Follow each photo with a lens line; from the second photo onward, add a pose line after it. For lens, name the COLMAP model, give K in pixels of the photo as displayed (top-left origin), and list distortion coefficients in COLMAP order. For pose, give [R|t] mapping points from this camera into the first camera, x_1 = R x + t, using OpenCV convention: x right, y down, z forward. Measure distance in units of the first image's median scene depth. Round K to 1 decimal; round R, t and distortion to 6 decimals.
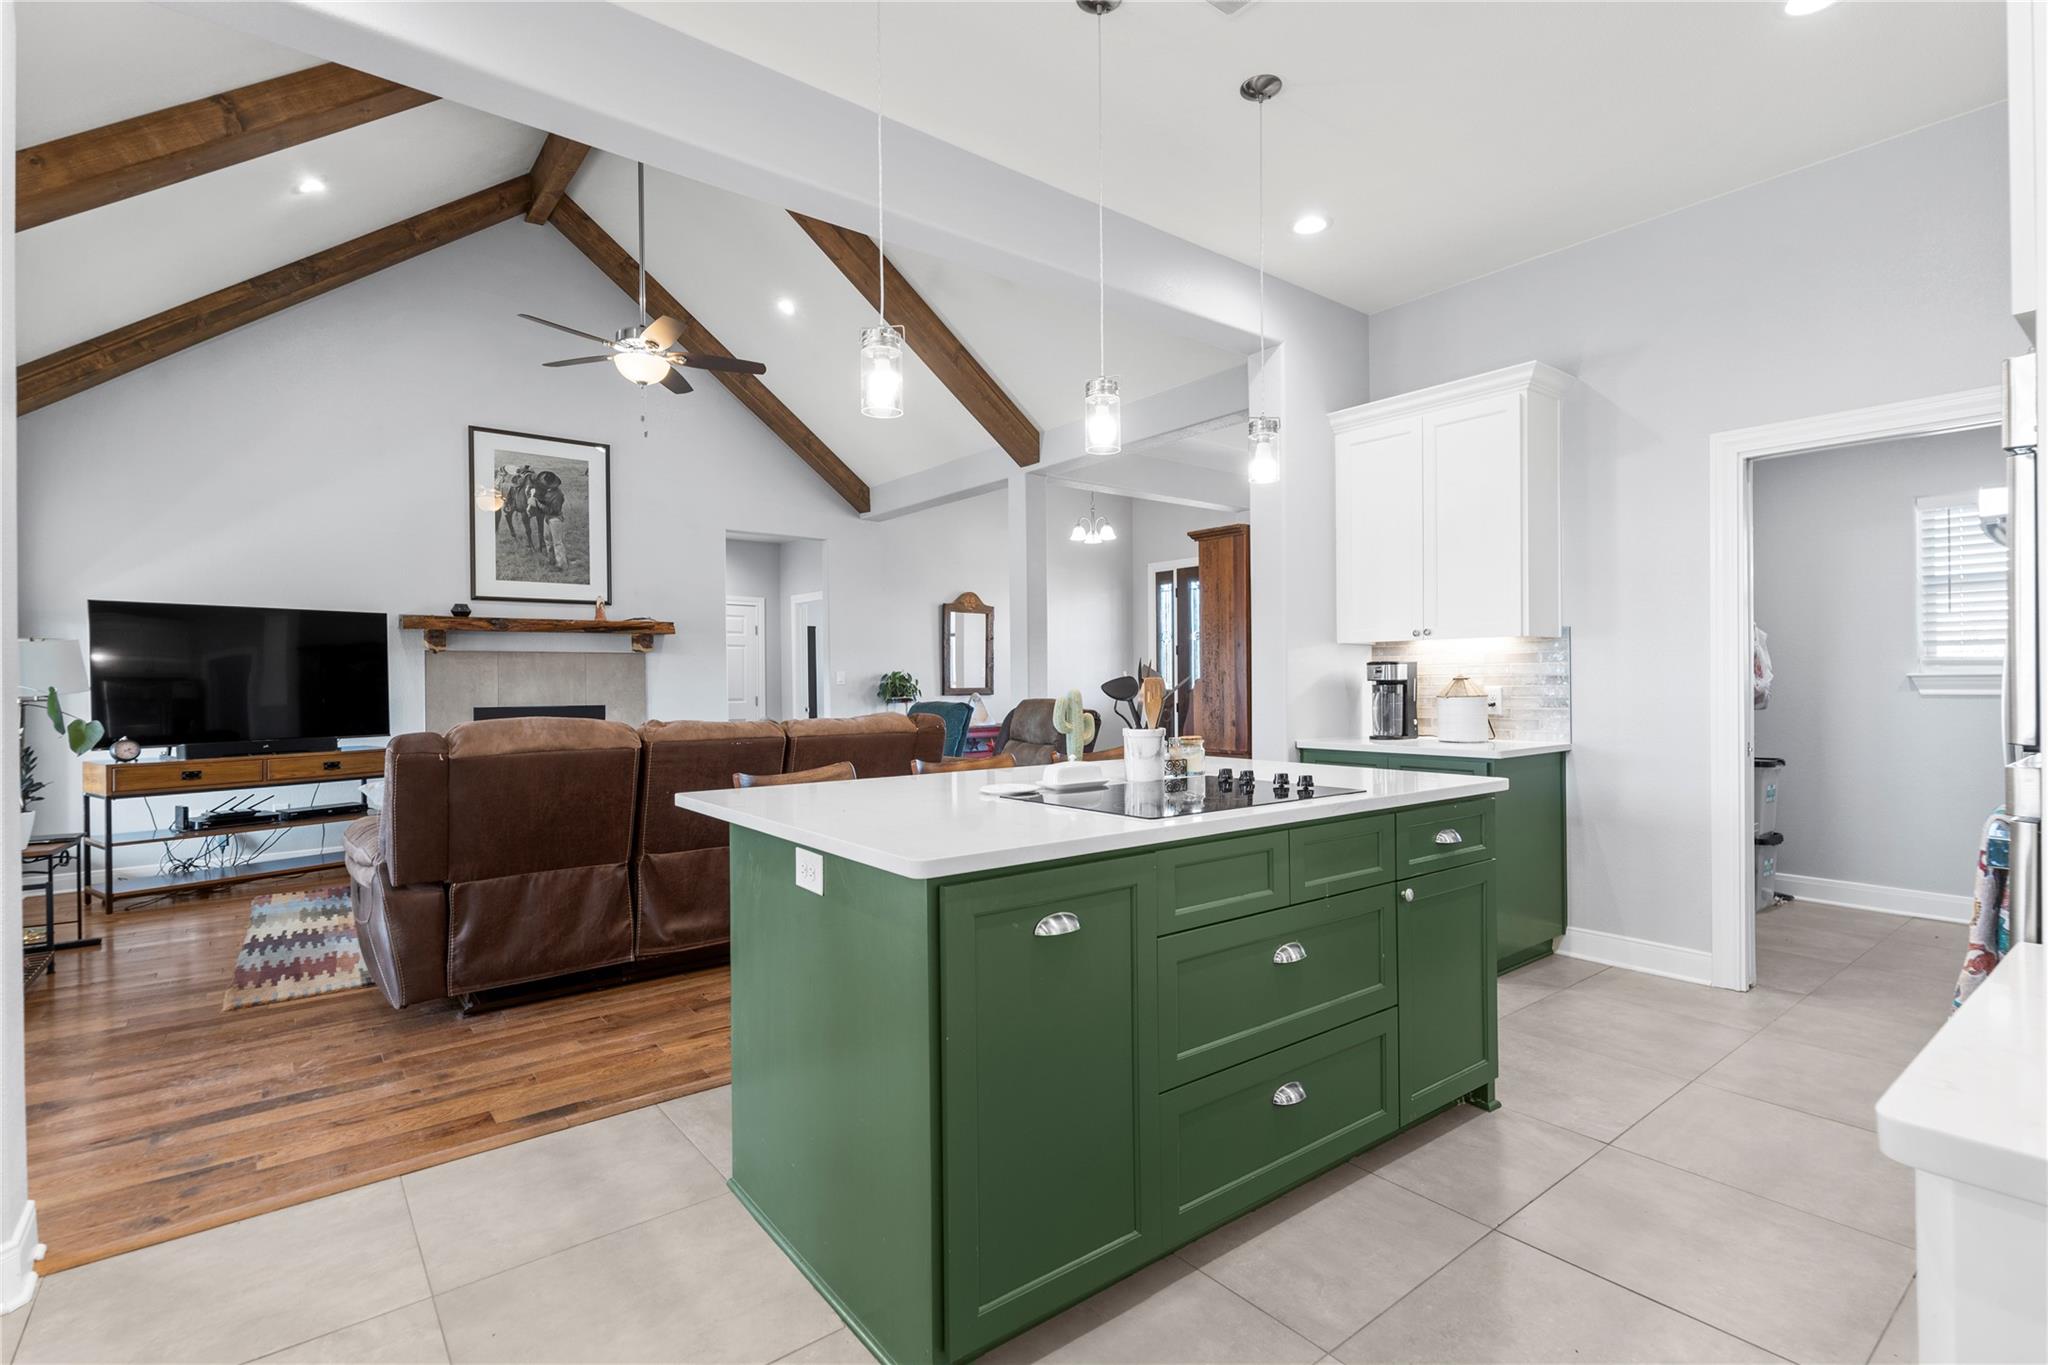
lens RADIAL K [[963.8, 0, 1041.9], [0, 963.8, 679.4], [0, 0, 1]] dist [0.010455, -0.000751]
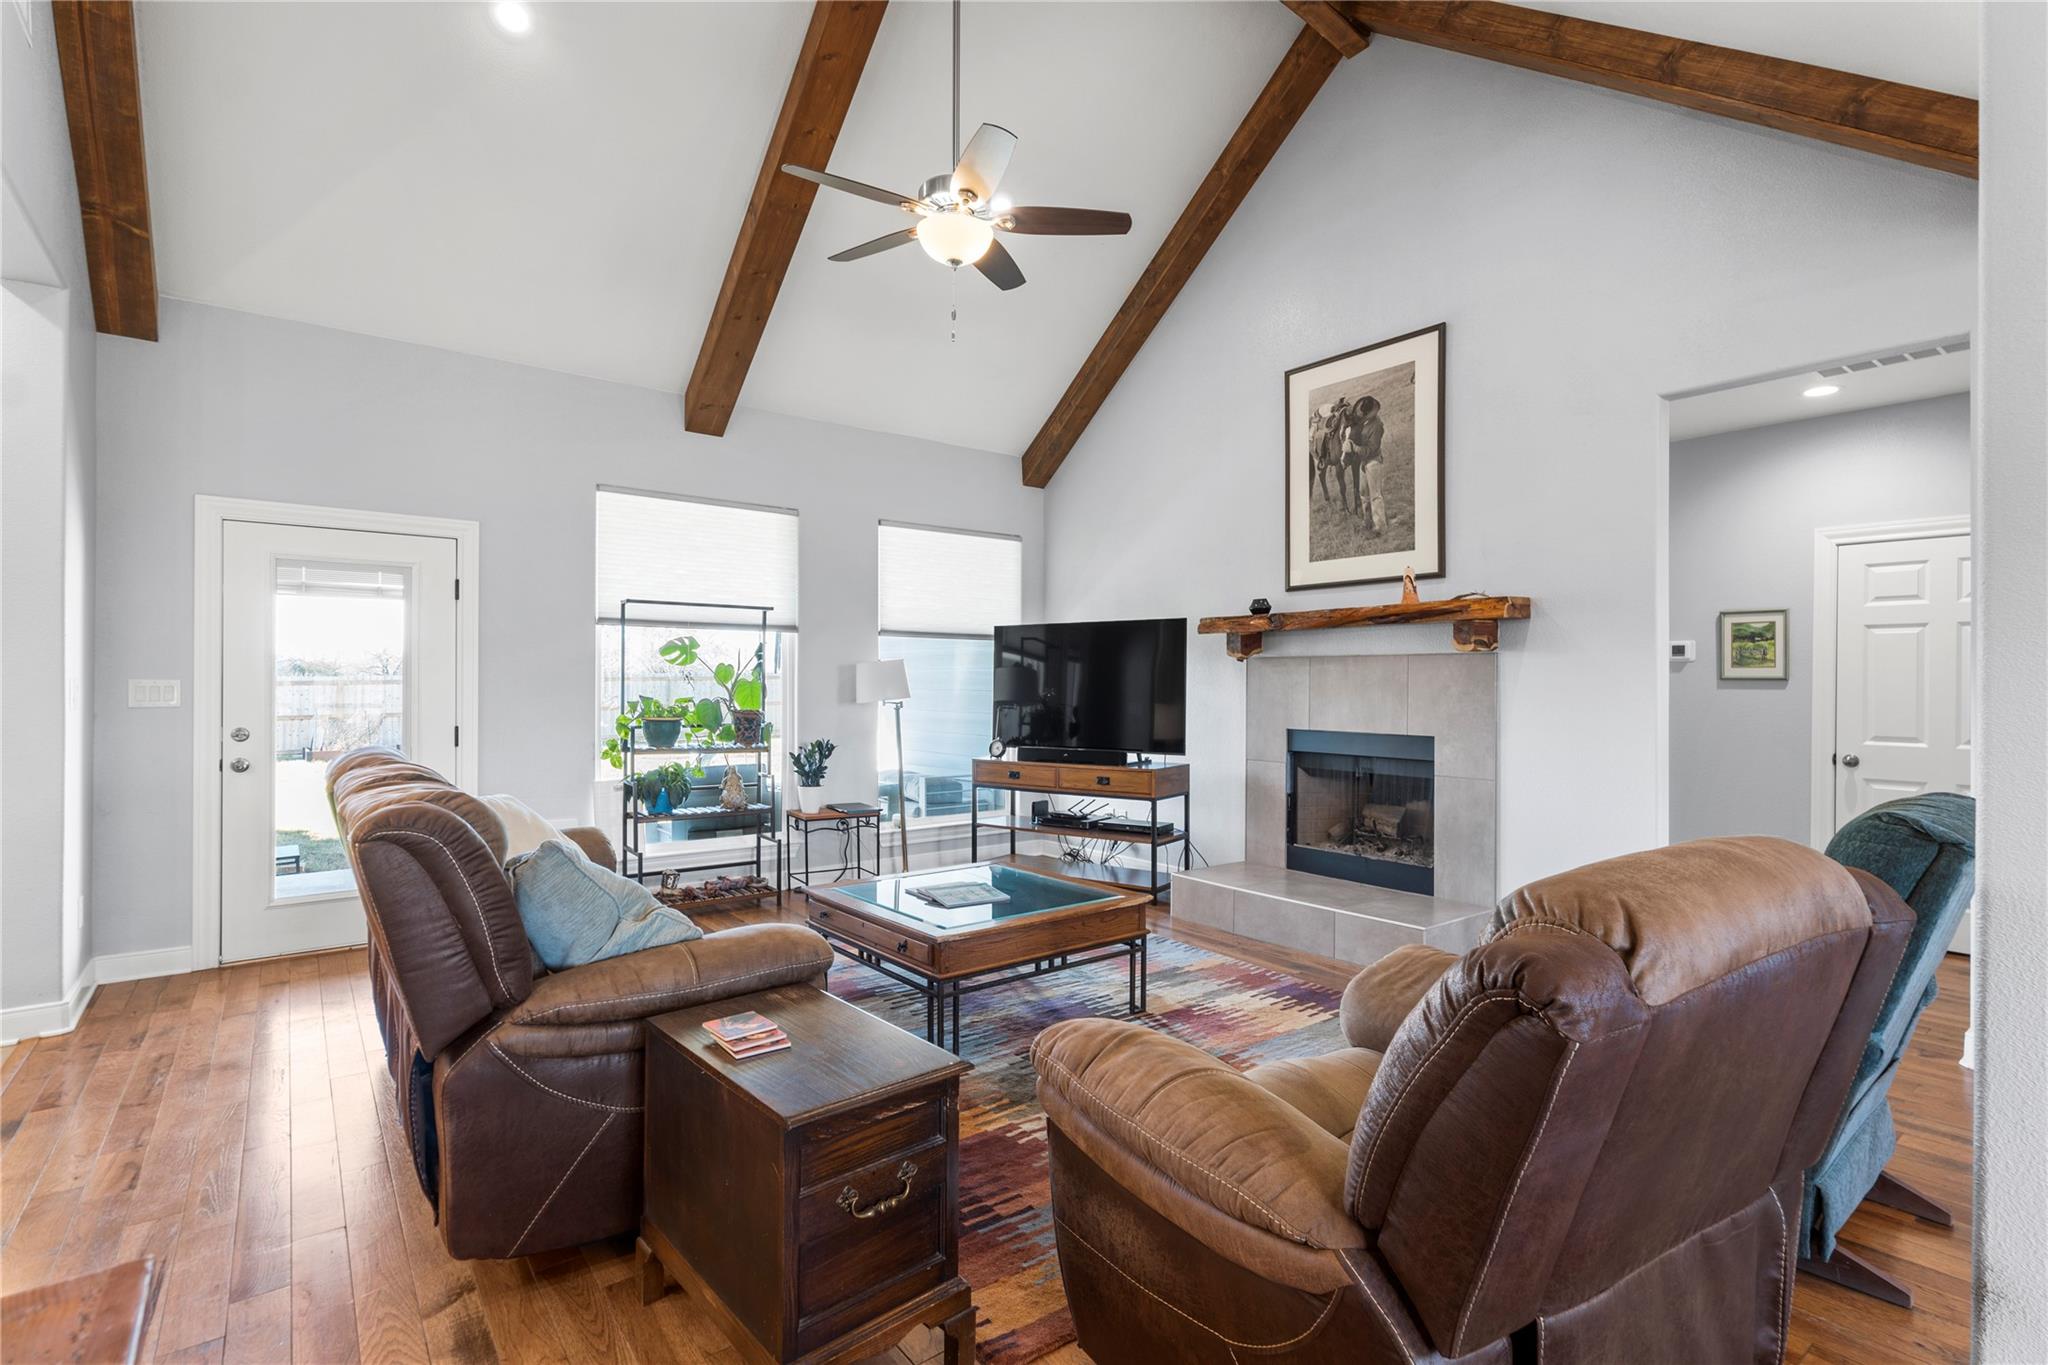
lens RADIAL K [[963.8, 0, 1041.9], [0, 963.8, 679.4], [0, 0, 1]] dist [0.010455, -0.000751]
pose [[-0.000776, 0.002760, -0.999996, 0.191708], [-0.003922, 0.999988, 0.002763, -0.011946], [0.999992, 0.003924, -0.000766, 0.781393]]
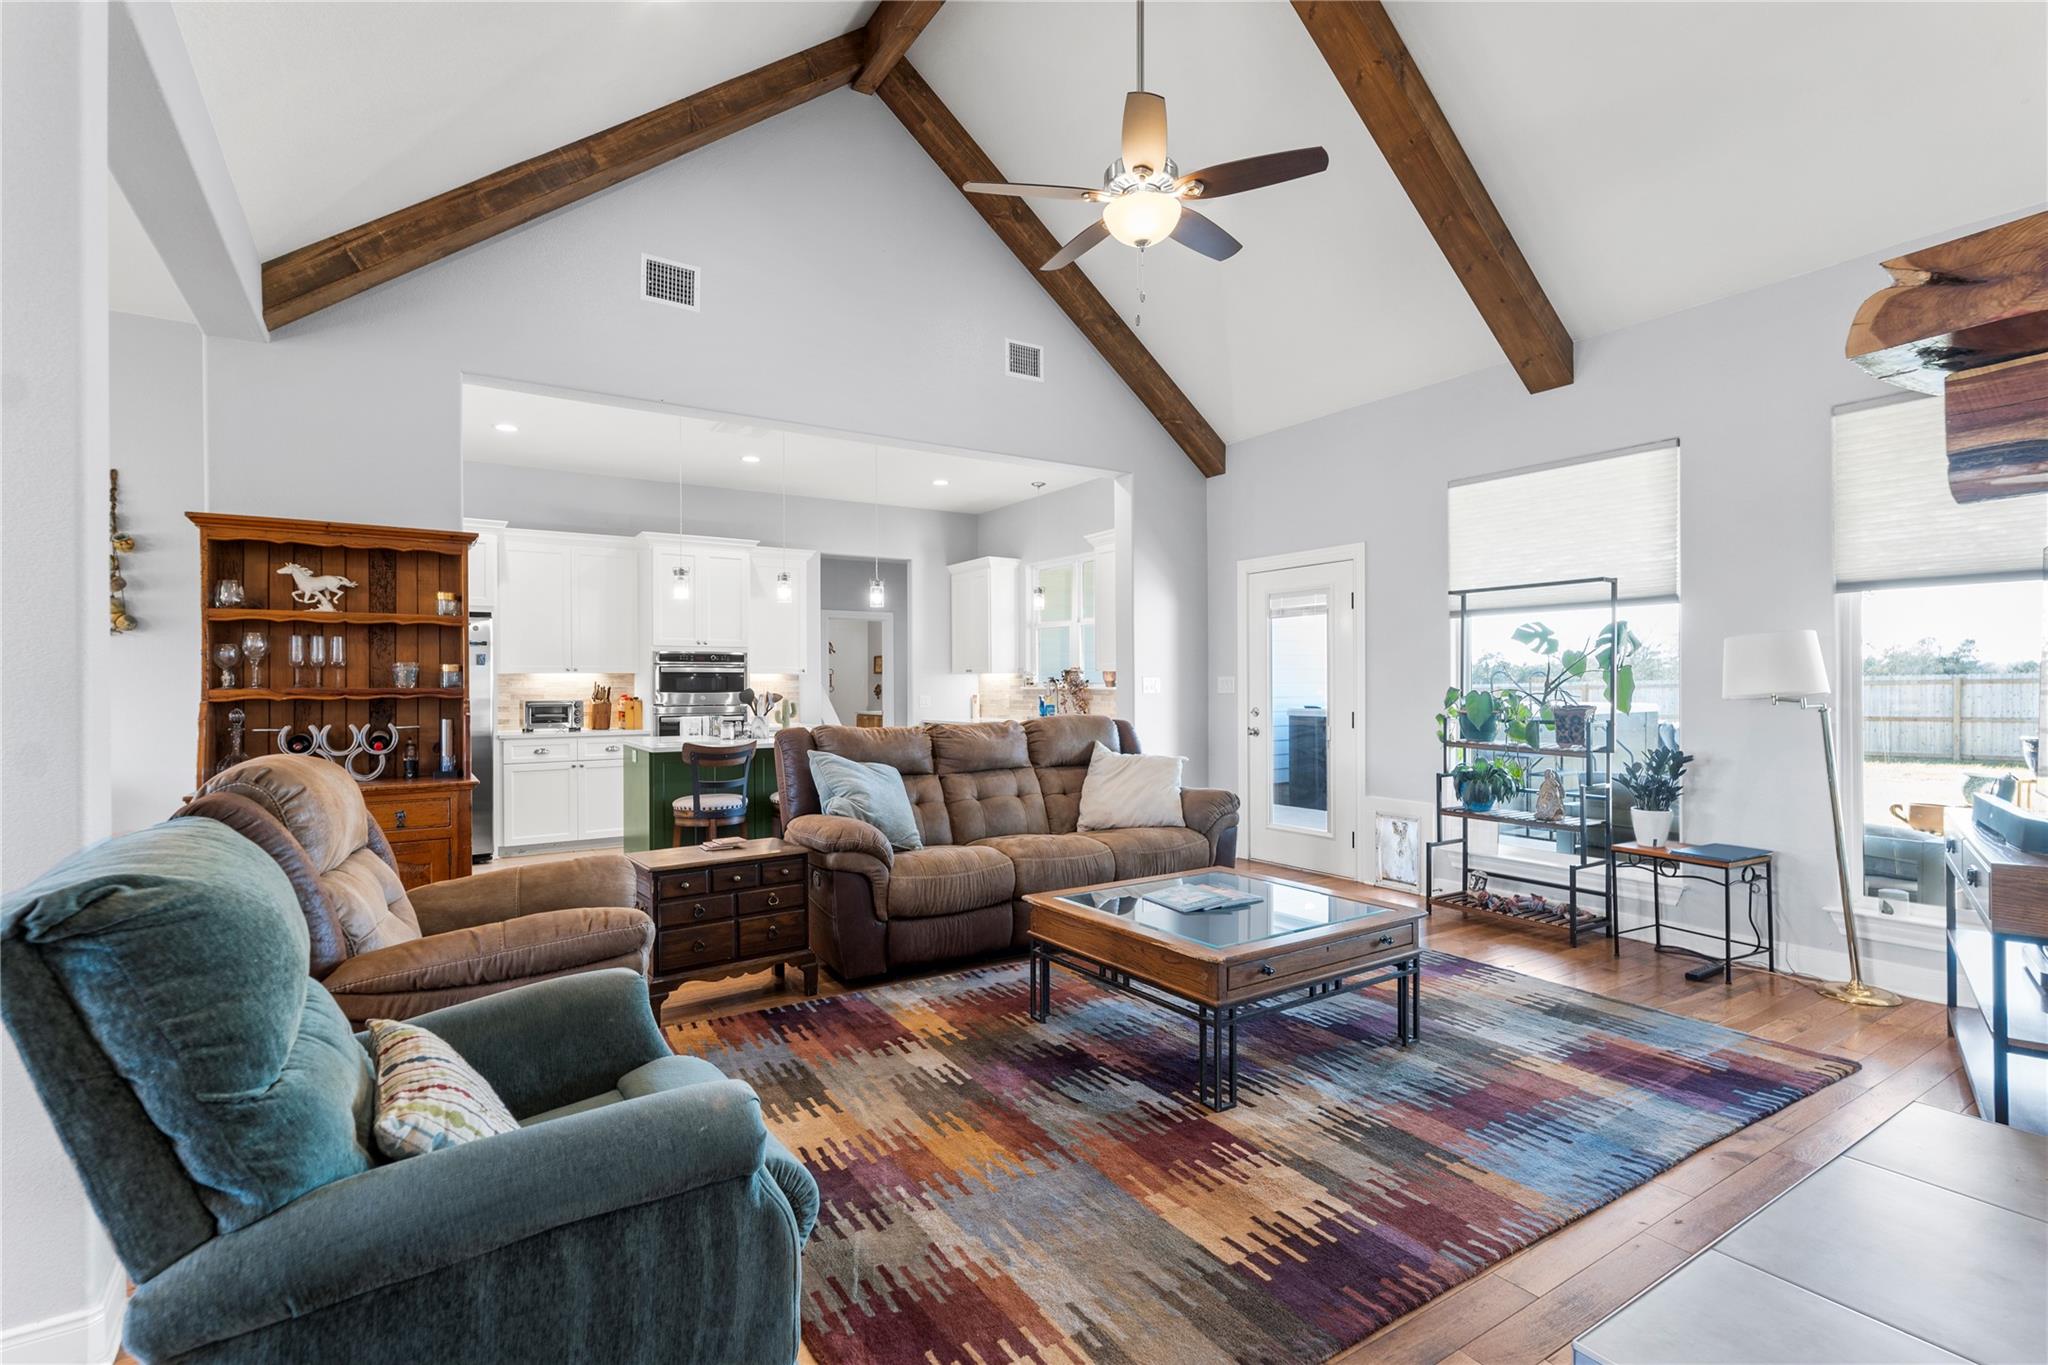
lens RADIAL K [[963.8, 0, 1041.9], [0, 963.8, 679.4], [0, 0, 1]] dist [0.010455, -0.000751]
pose [[-0.996266, 0.013391, 0.085292, -0.292206], [0.012950, 0.999900, -0.005725, -0.002139], [-0.085360, -0.004600, -0.996340, 1.223702]]
